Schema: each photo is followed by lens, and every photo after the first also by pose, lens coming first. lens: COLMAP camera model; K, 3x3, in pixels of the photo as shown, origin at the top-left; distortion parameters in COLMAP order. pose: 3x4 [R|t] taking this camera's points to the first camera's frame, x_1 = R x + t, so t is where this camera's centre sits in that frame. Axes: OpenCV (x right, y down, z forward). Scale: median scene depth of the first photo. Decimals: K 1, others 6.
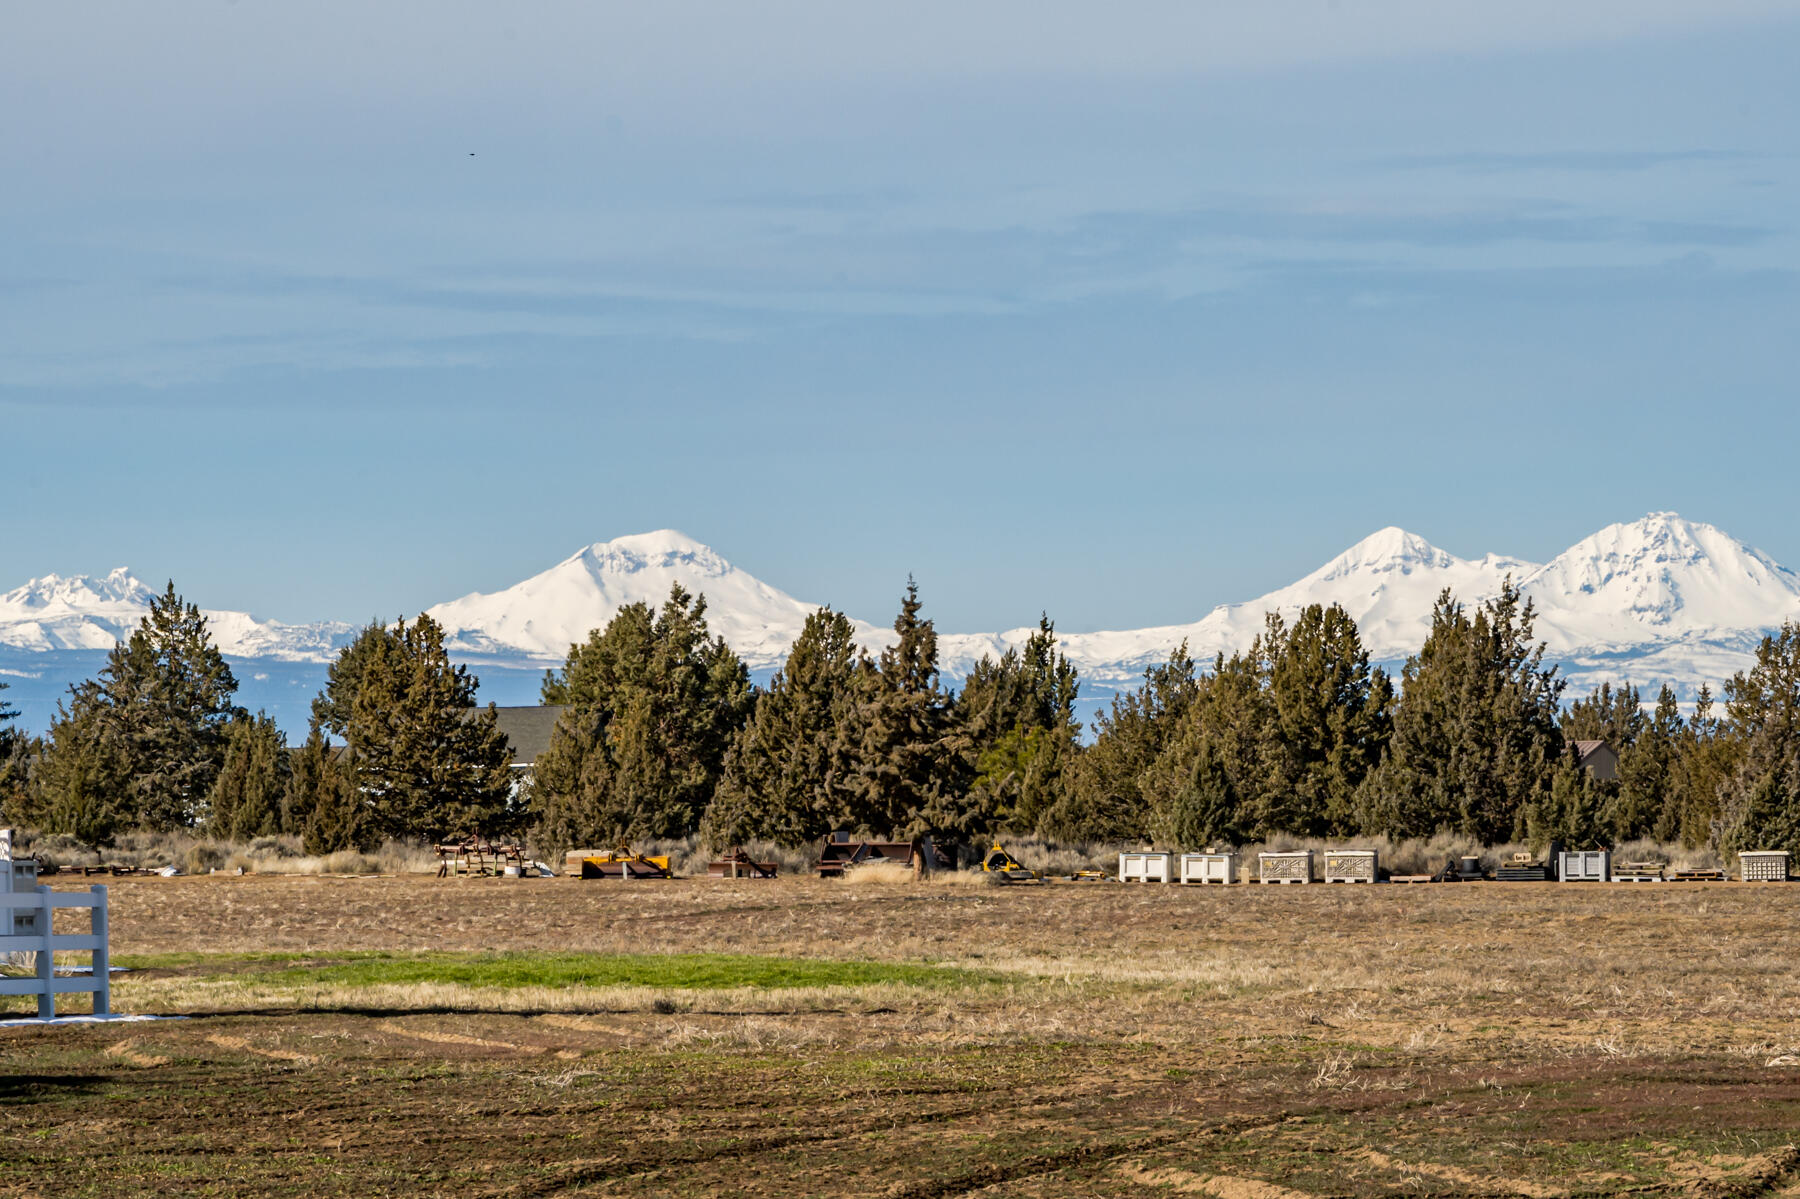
lens RADIAL K [[8523.7, 0, 899.4], [0, 8523.7, 602.6], [0, 0, 1]] dist [0.578670, 0.000000]
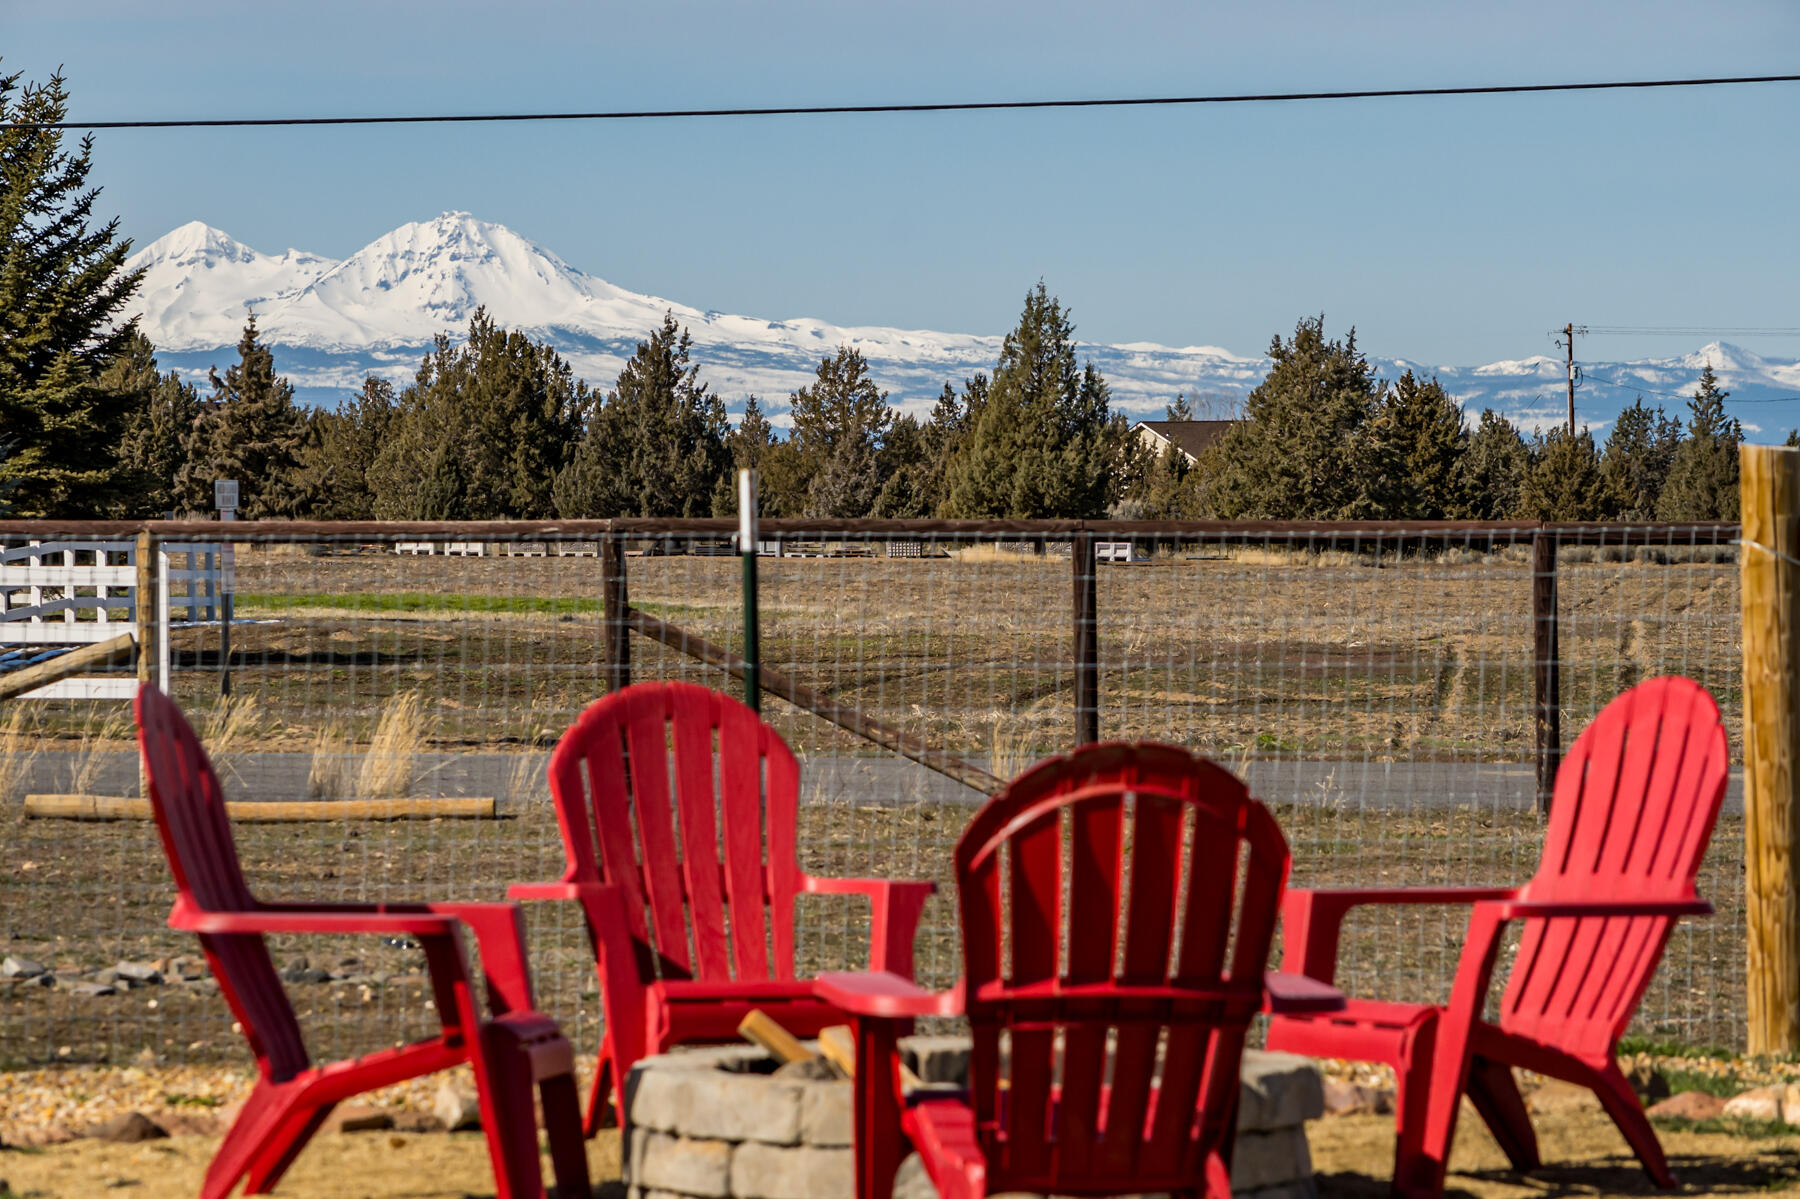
lens RADIAL K [[8523.7, 0, 900.1], [0, 8523.7, 599.2], [0, 0, 1]] dist [0.578670, 0.000000]
pose [[0.989052, 0.009211, 0.147278, -0.075434], [-0.014498, 0.999287, 0.034867, -0.004856], [-0.146852, -0.036620, 0.988480, -0.222101]]
